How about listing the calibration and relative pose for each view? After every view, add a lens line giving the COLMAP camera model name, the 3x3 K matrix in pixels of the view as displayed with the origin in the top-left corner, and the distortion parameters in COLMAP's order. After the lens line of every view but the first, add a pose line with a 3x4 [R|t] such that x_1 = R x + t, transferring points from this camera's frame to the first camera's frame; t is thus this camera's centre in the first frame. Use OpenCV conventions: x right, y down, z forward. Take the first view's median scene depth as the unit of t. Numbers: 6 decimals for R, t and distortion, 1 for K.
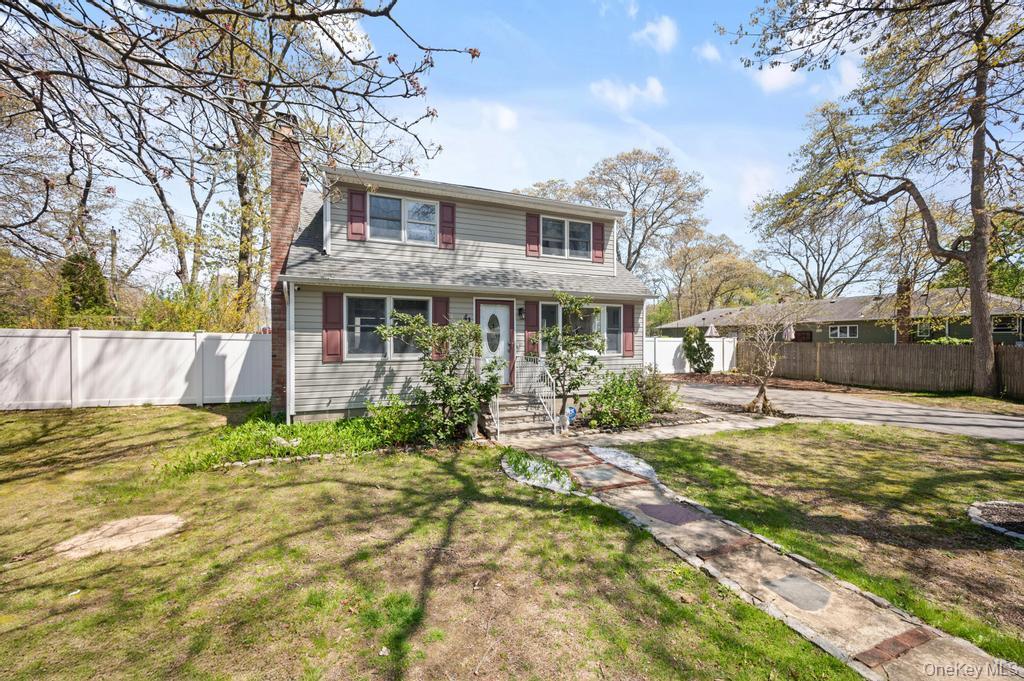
lens RADIAL K [[409.2, 0, 512.9], [0, 409.2, 344.8], [0, 0, 1]] dist [-0.000504, -0.000327]
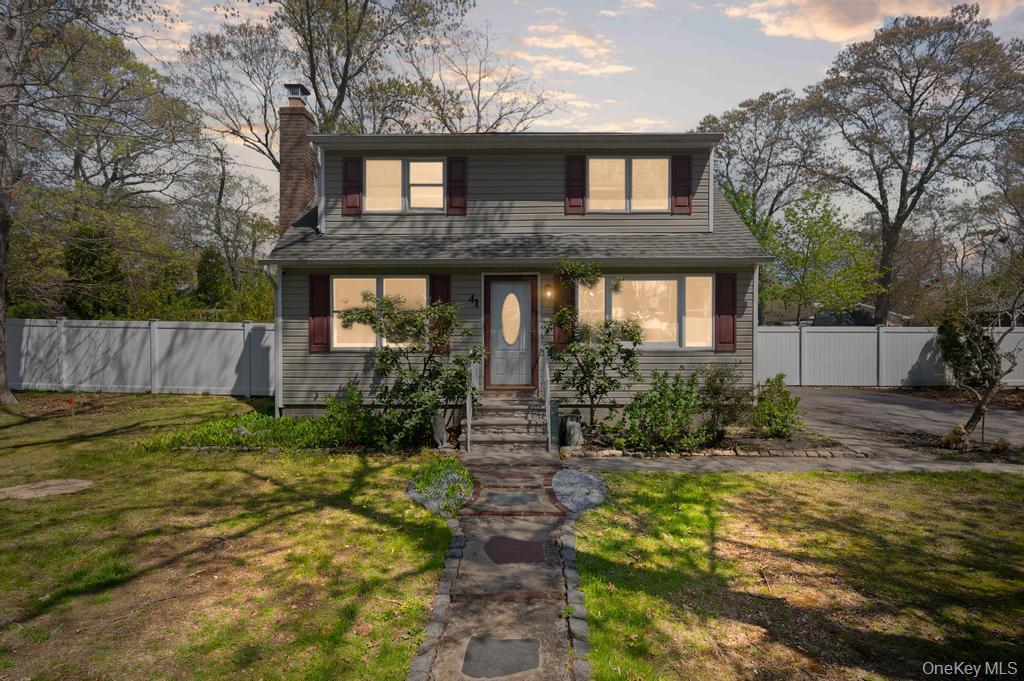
lens RADIAL K [[551.3, 0, 511.6], [0, 551.3, 351.9], [0, 0, 1]] dist [-0.005286, 0.000799]
pose [[0.916531, 0.008237, -0.399878, 0.431014], [-0.002064, 0.999872, 0.015865, 0.021492], [0.399958, -0.013715, 0.916431, 0.051346]]
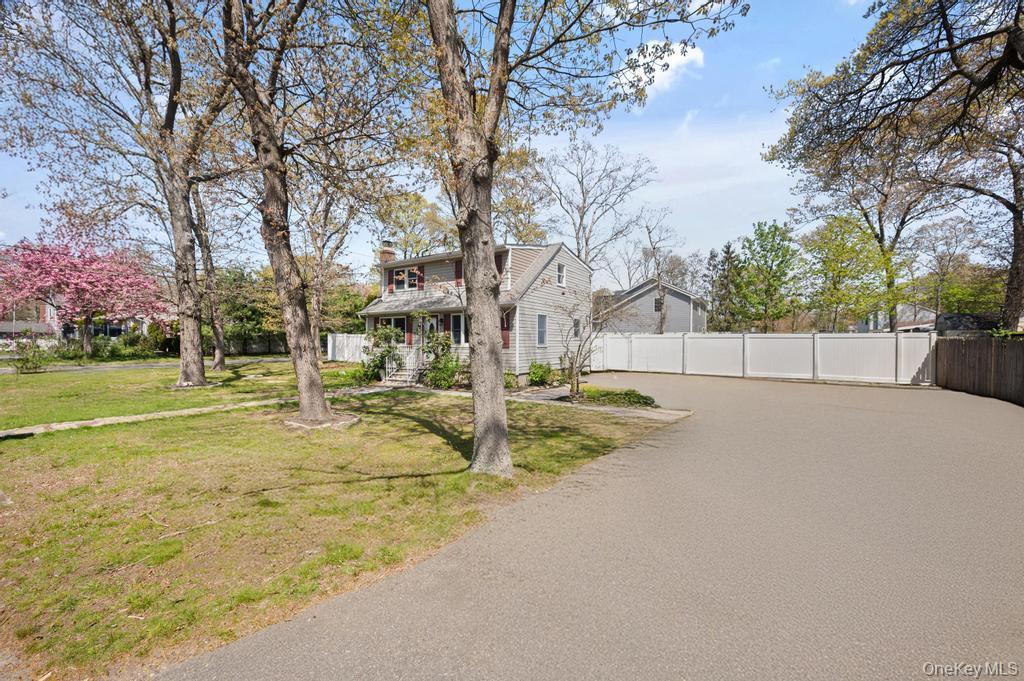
lens RADIAL K [[411.4, 0, 512.0], [0, 411.4, 340.5], [0, 0, 1]] dist [-0.000201, -0.000155]
pose [[0.575272, -0.000181, -0.817962, 1.789267], [-0.009914, 0.999925, -0.007194, 0.016691], [0.817902, 0.012248, 0.575227, 0.252106]]
